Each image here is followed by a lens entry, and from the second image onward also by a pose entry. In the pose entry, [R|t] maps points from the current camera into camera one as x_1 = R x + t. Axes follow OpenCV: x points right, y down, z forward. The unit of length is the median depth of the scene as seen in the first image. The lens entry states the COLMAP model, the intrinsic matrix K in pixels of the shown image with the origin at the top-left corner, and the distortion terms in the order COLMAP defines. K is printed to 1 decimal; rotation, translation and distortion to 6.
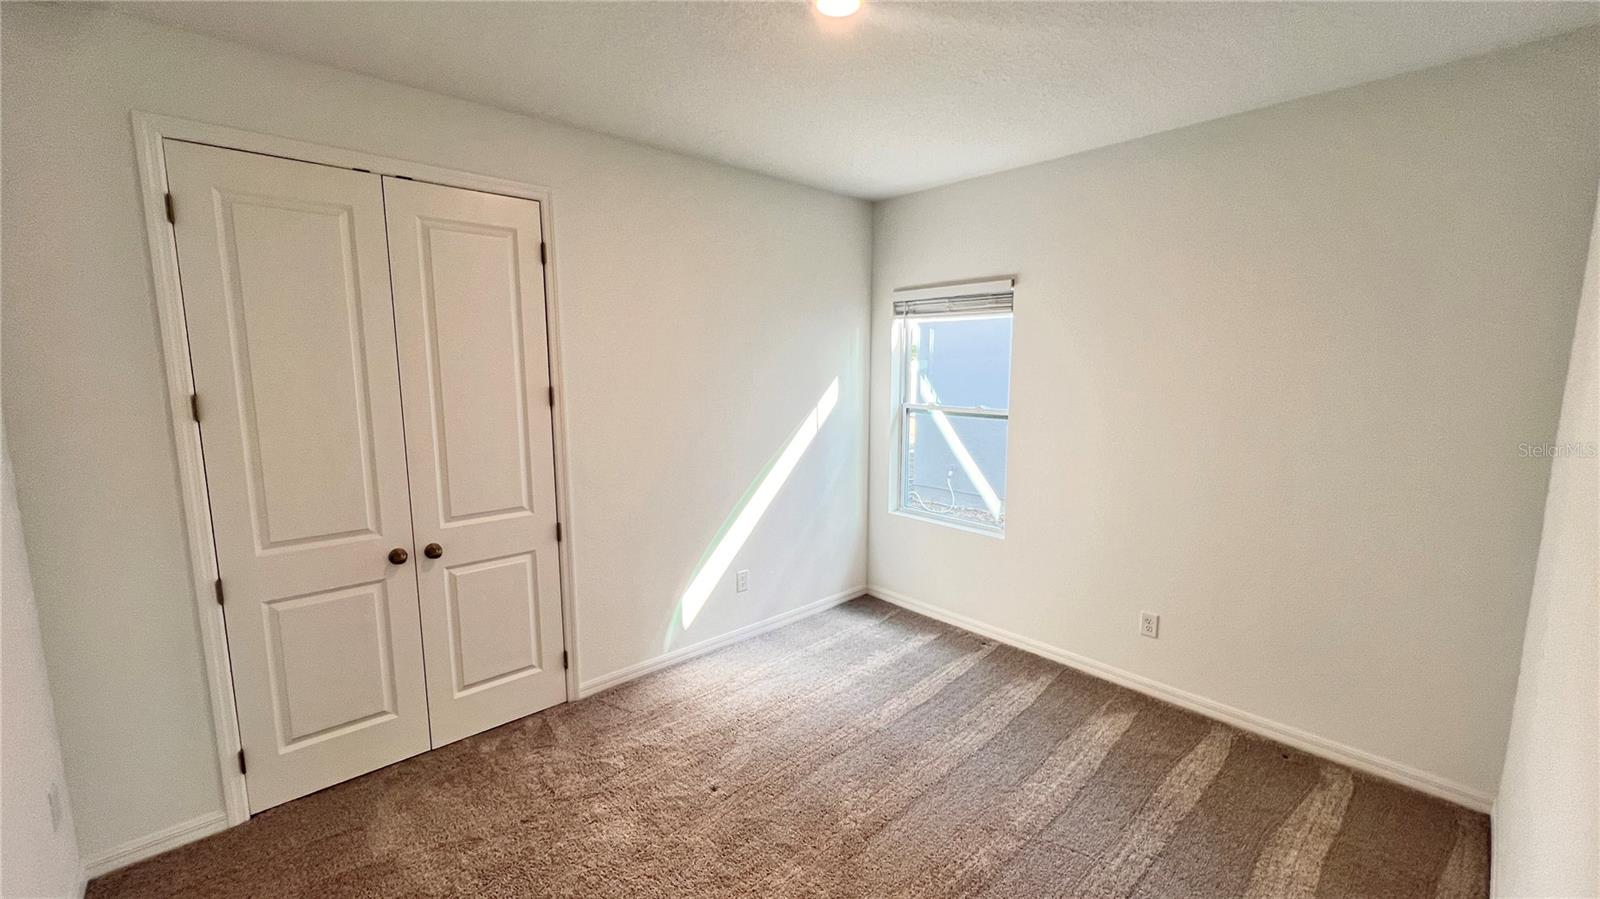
lens RADIAL K [[638.3, 0, 801.2], [0, 638.3, 449.1], [0, 0, 1]] dist [0.002259, -0.000418]
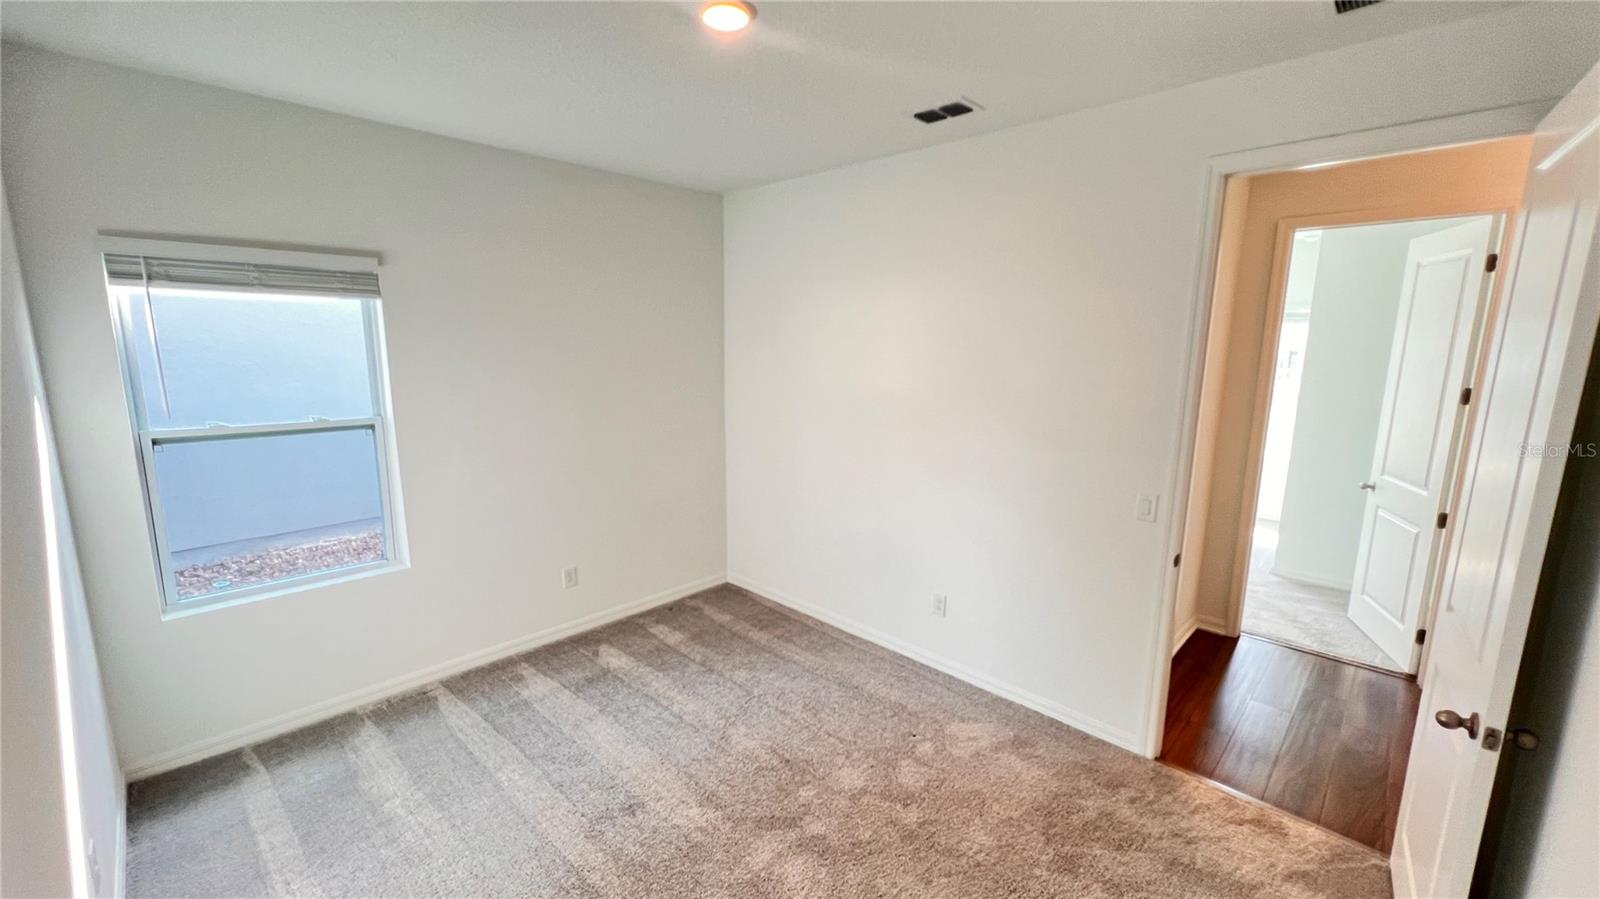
lens RADIAL K [[638.3, 0, 807.6], [0, 638.3, 450.4], [0, 0, 1]] dist [0.002259, -0.000418]
pose [[-0.068161, -0.169955, 0.983092, -0.540692], [0.126689, 0.975932, 0.177501, -0.097411], [-0.989598, 0.136646, -0.044989, 0.510644]]
